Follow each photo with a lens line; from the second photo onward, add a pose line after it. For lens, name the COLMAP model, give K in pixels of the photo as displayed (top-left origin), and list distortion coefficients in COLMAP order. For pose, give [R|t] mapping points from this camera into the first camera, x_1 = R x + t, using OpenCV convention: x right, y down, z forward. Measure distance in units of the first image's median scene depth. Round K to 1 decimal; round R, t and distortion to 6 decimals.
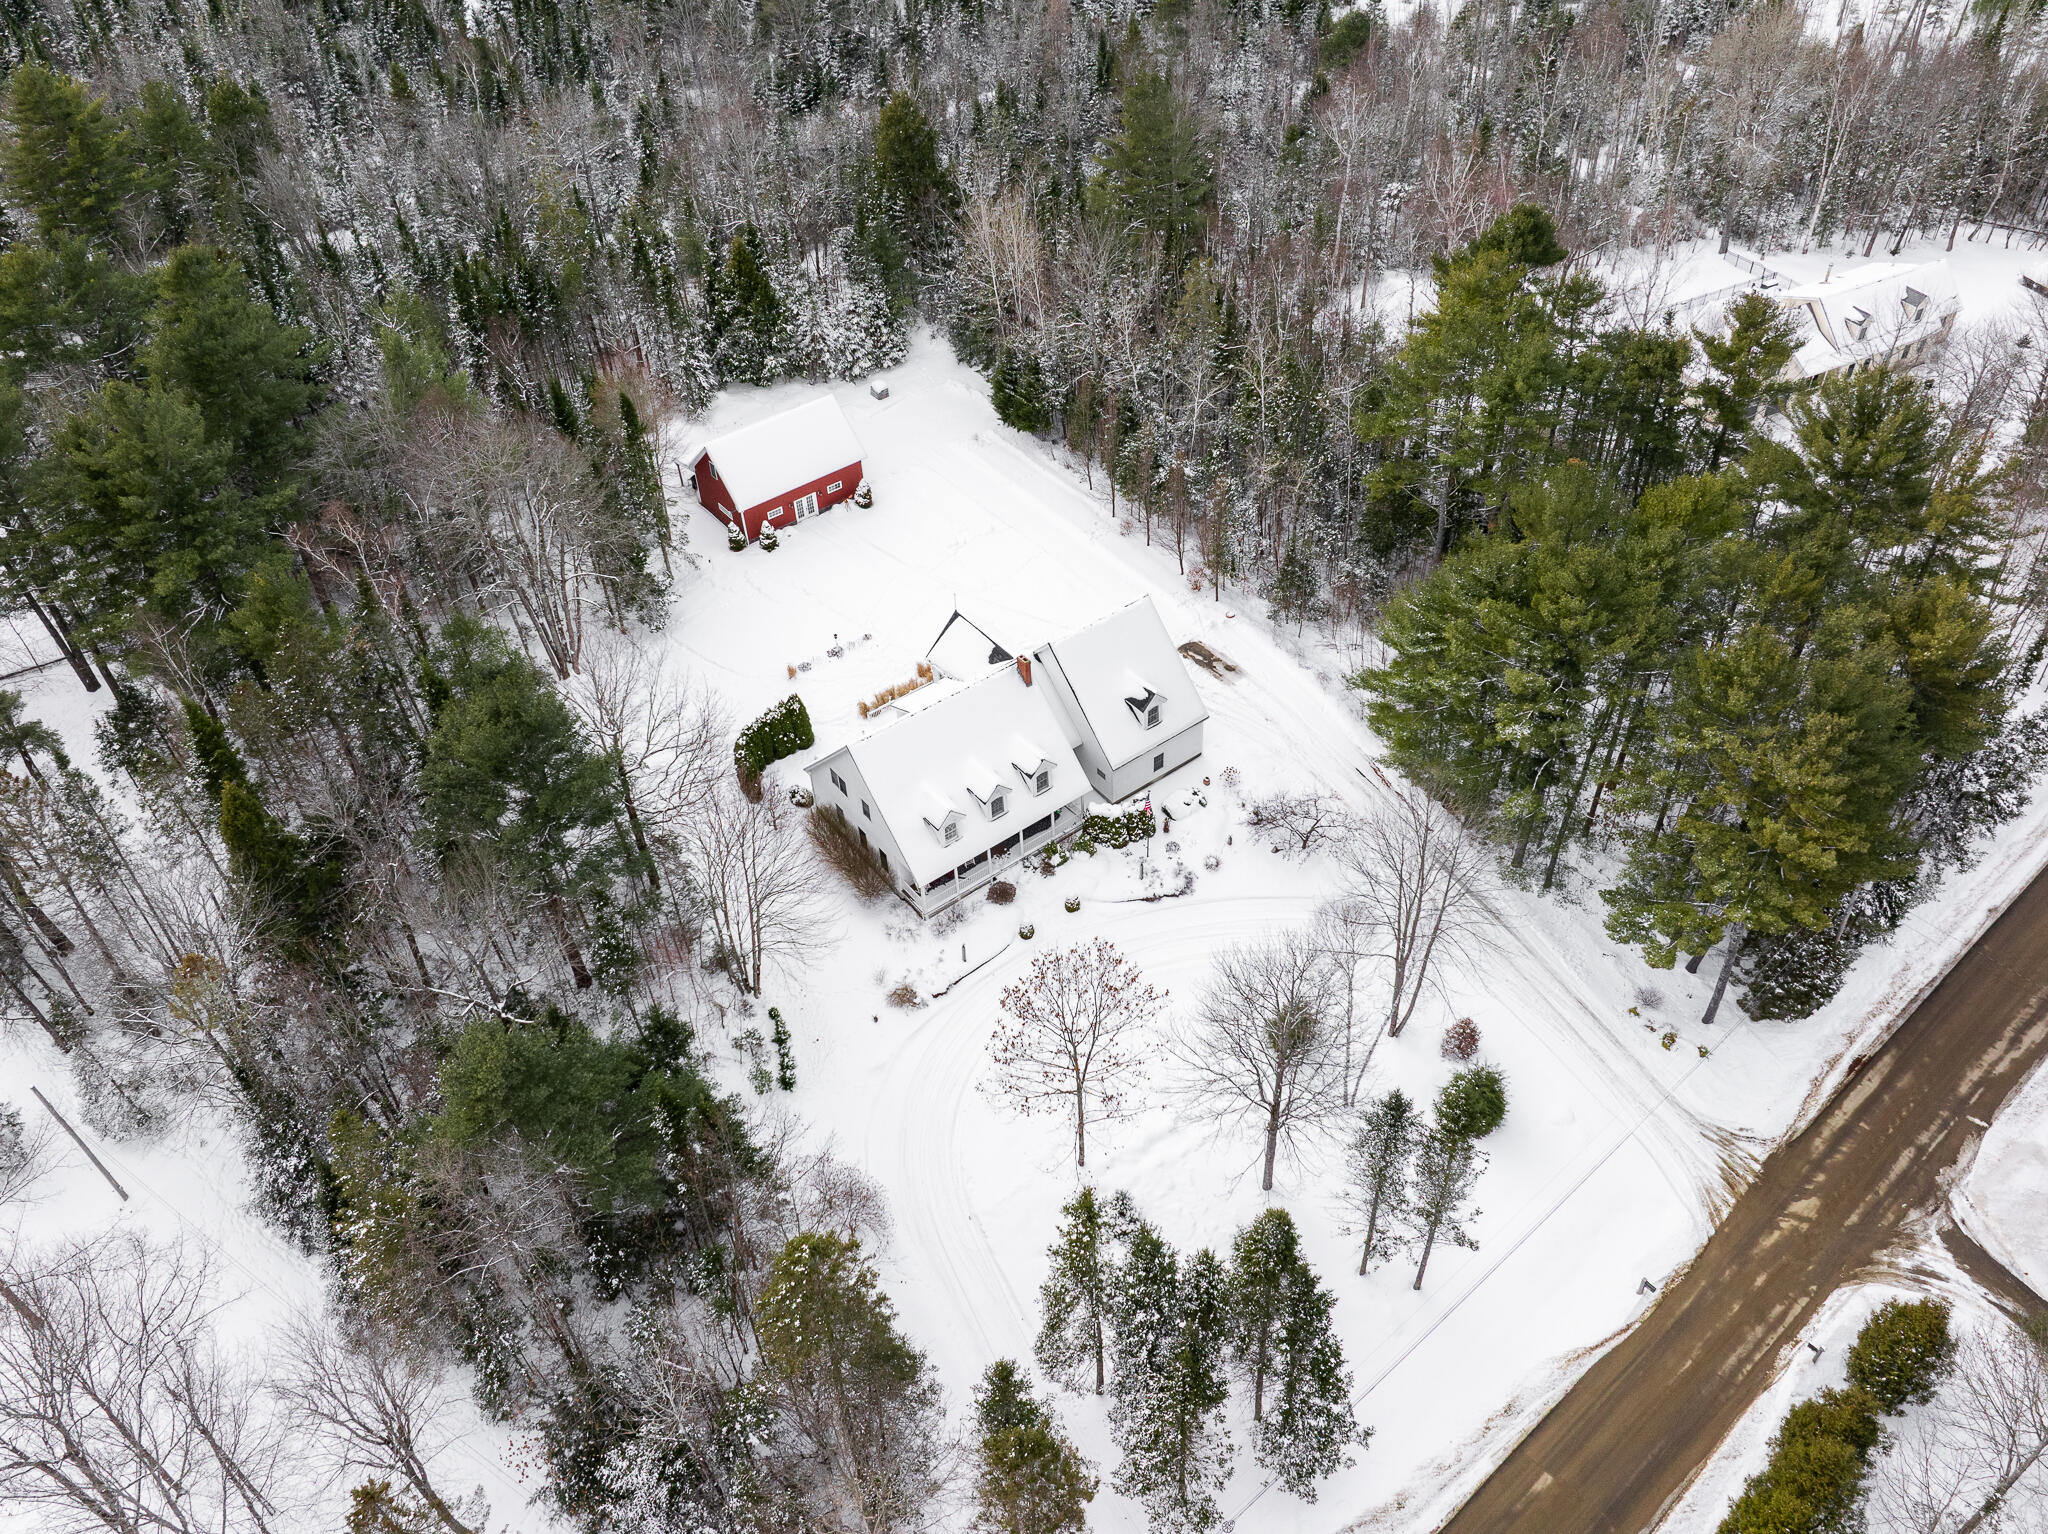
lens RADIAL K [[1562.6, 0, 1015.9], [0, 1562.6, 791.5], [0, 0, 1]] dist [-0.039701, -0.002180]
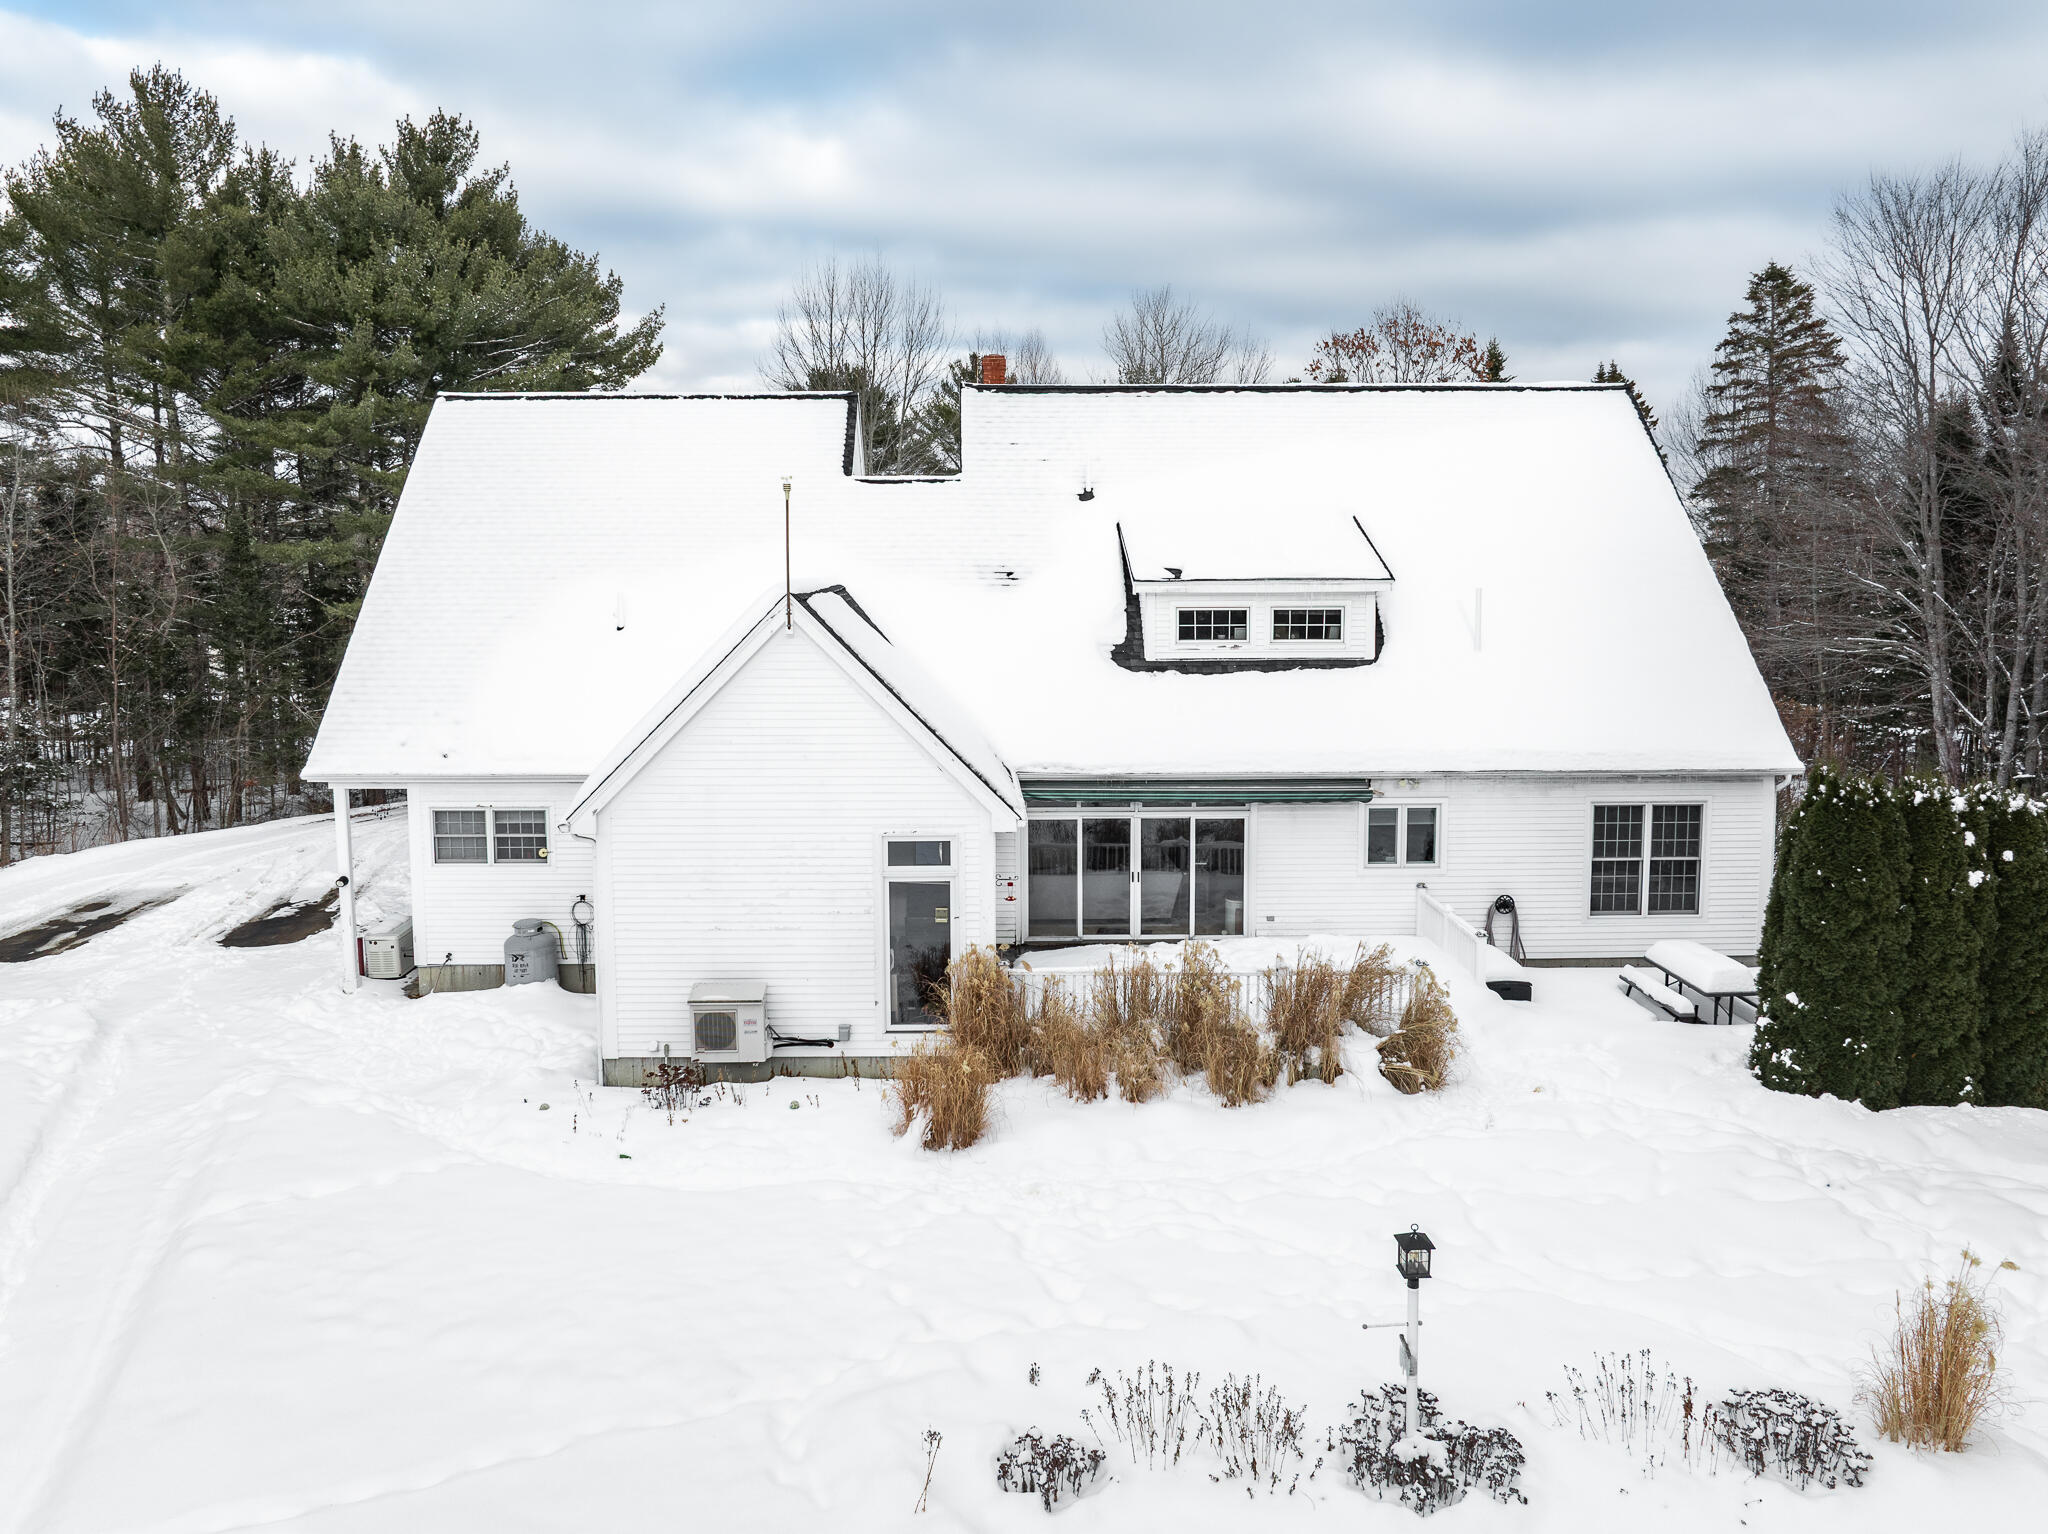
lens RADIAL K [[1473.6, 0, 973.7], [0, 1473.6, 687.9], [0, 0, 1]] dist [-0.034316, -0.000842]
pose [[-0.801045, 0.001600, 0.598602, -0.165232], [0.441858, 0.676218, 0.589483, -0.212026], [-0.403842, 0.736699, -0.542389, 1.150339]]
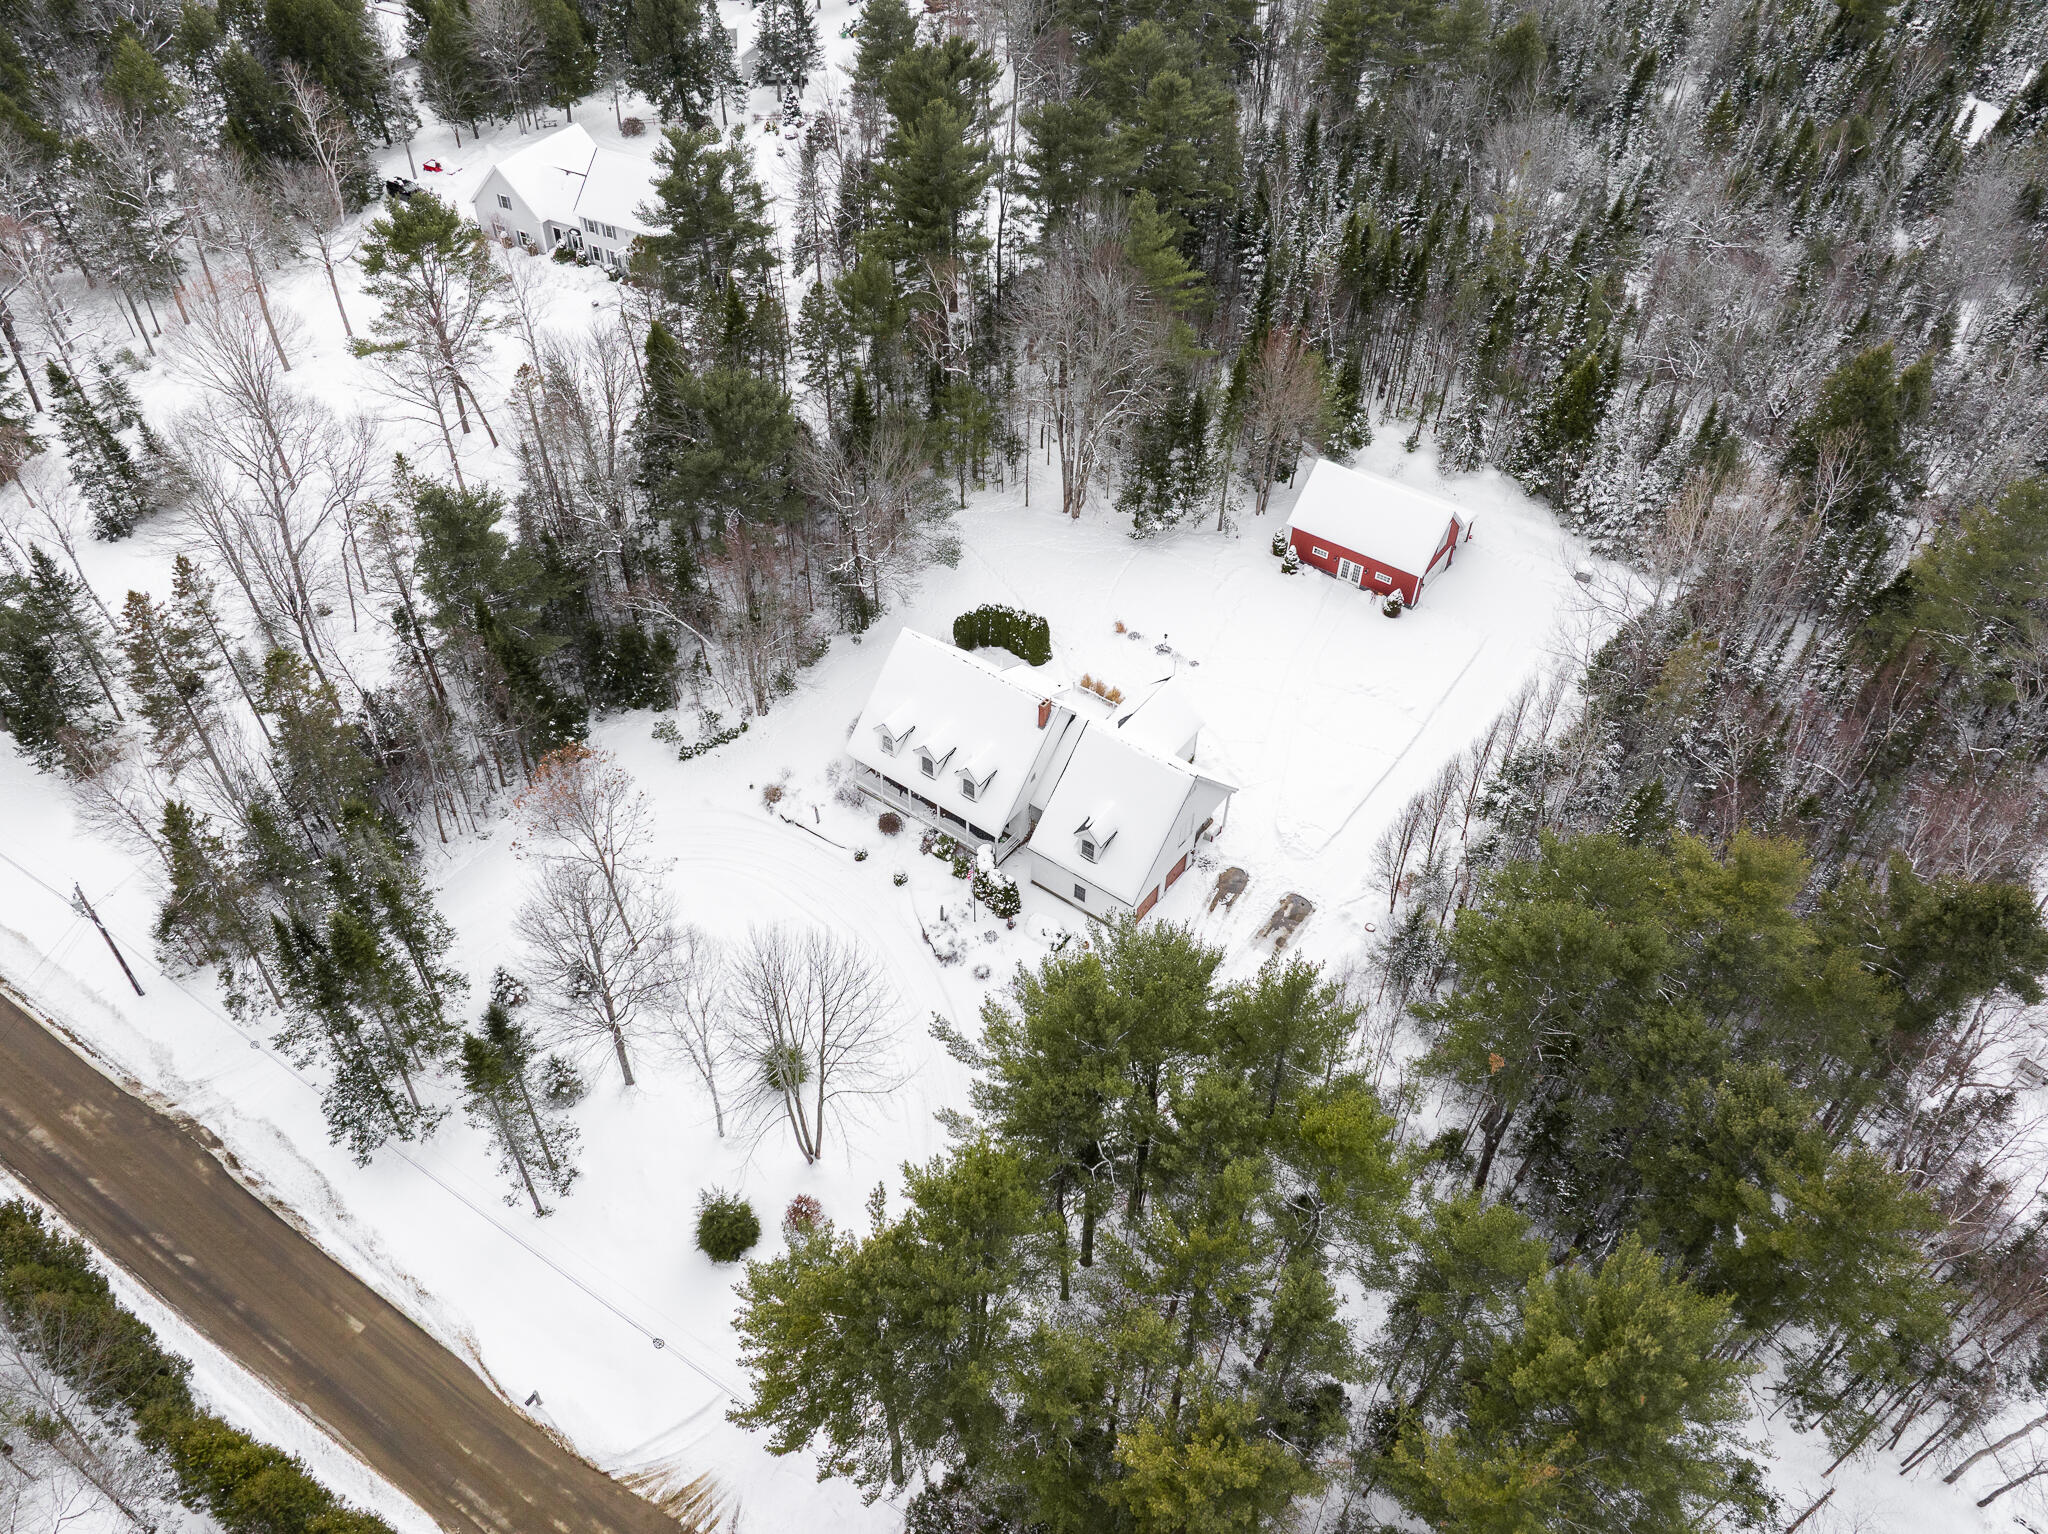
lens RADIAL K [[1459.5, 0, 1019.9], [0, 1459.5, 766.6], [0, 0, 1]] dist [-0.032826, -0.004220]
pose [[0.283350, 0.712938, -0.641429, 0.617727], [-0.680009, 0.620987, 0.389824, -0.403891], [0.676240, 0.325721, 0.660761, 0.340390]]
